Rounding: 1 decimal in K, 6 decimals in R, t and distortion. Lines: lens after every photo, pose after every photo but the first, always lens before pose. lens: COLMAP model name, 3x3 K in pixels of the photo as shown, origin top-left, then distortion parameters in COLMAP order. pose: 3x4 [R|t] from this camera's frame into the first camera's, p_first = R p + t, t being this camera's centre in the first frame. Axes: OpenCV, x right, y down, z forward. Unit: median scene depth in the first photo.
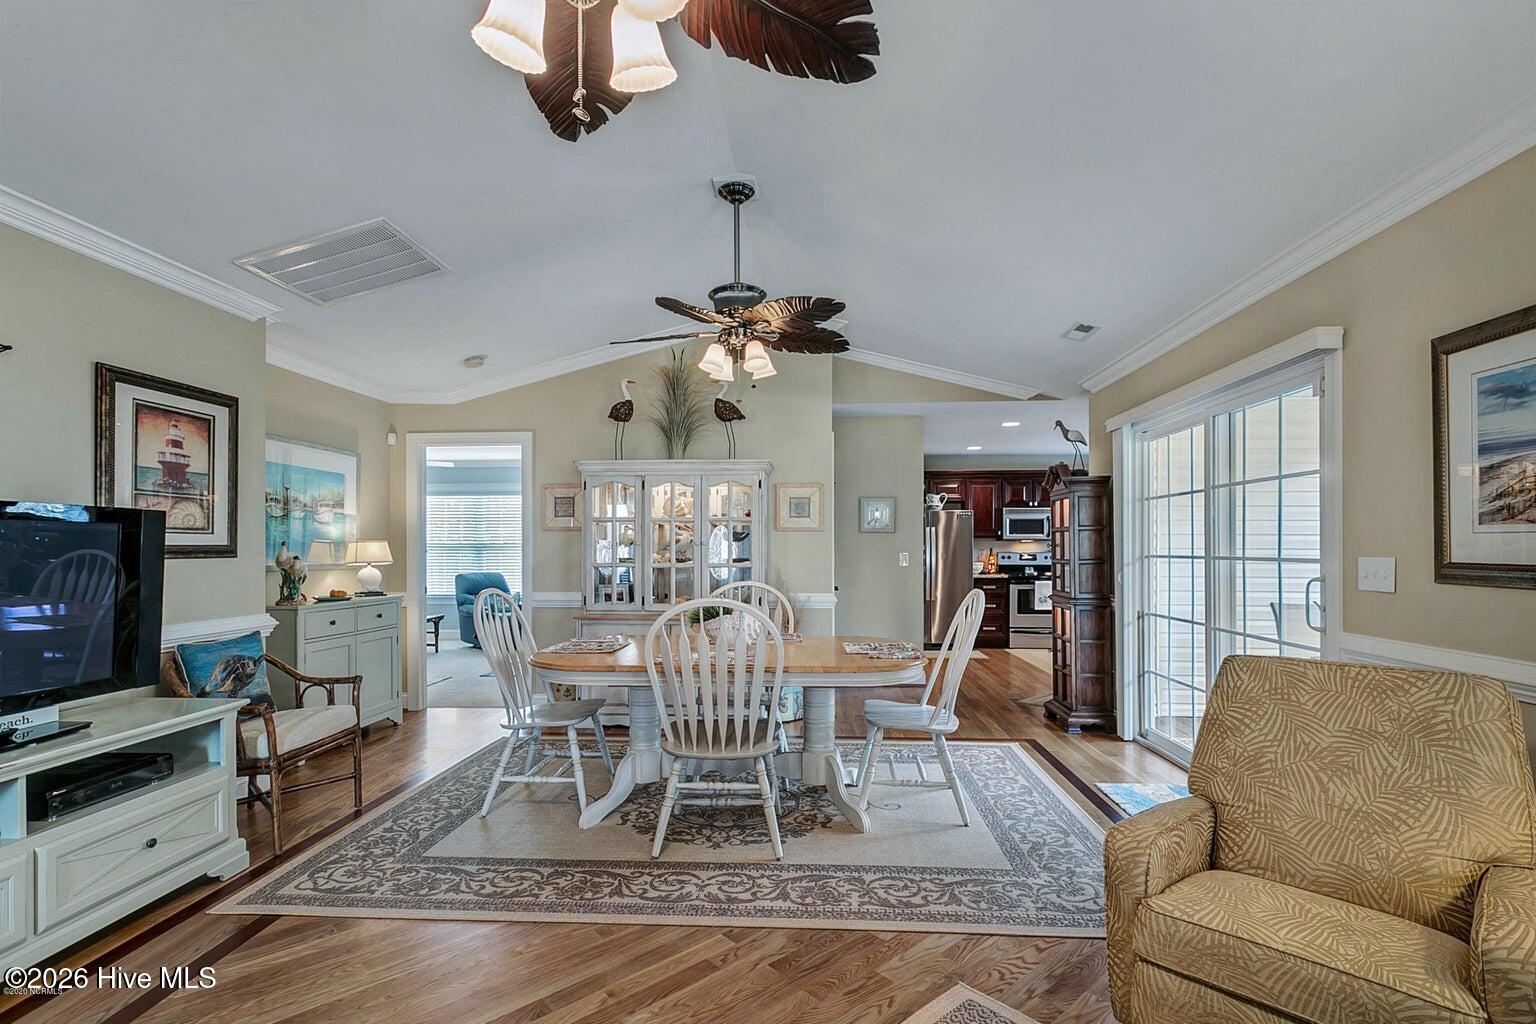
lens RADIAL K [[708.8, 0, 771.8], [0, 708.8, 545.4], [0, 0, 1]] dist [0.005859, 0.000077]
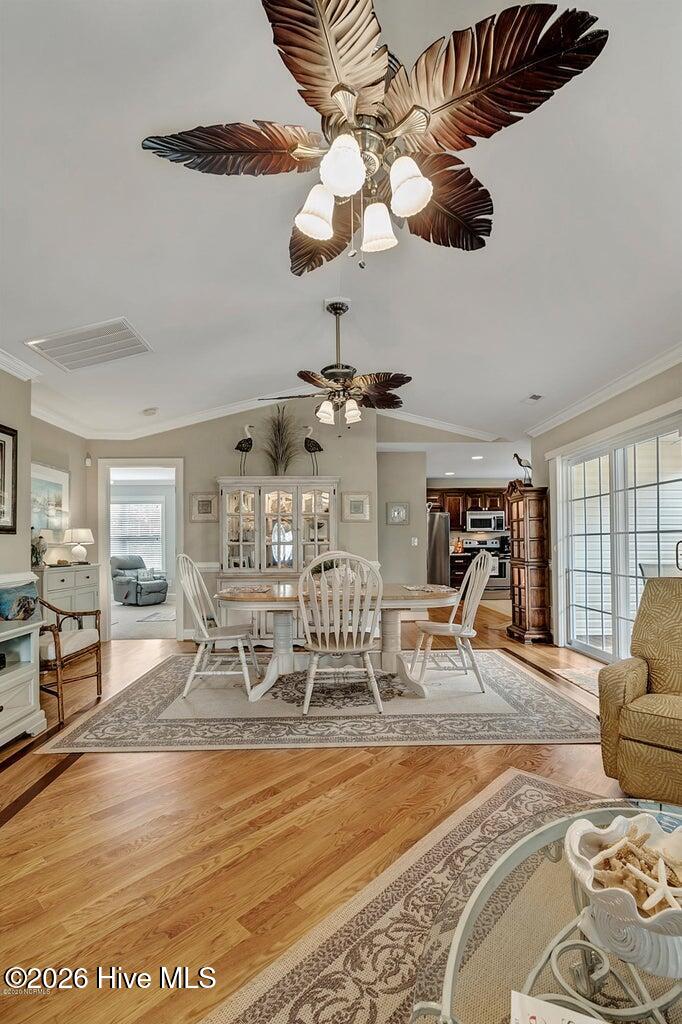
lens RADIAL K [[468.6, 0, 338.6], [0, 468.6, 535.9], [0, 0, 1]] dist [0.003472, 0.001019]
pose [[0.996543, -0.005653, 0.082886, -0.140146], [0.006642, 0.999910, -0.011663, 0.035749], [-0.082813, 0.012173, 0.996491, -0.063785]]
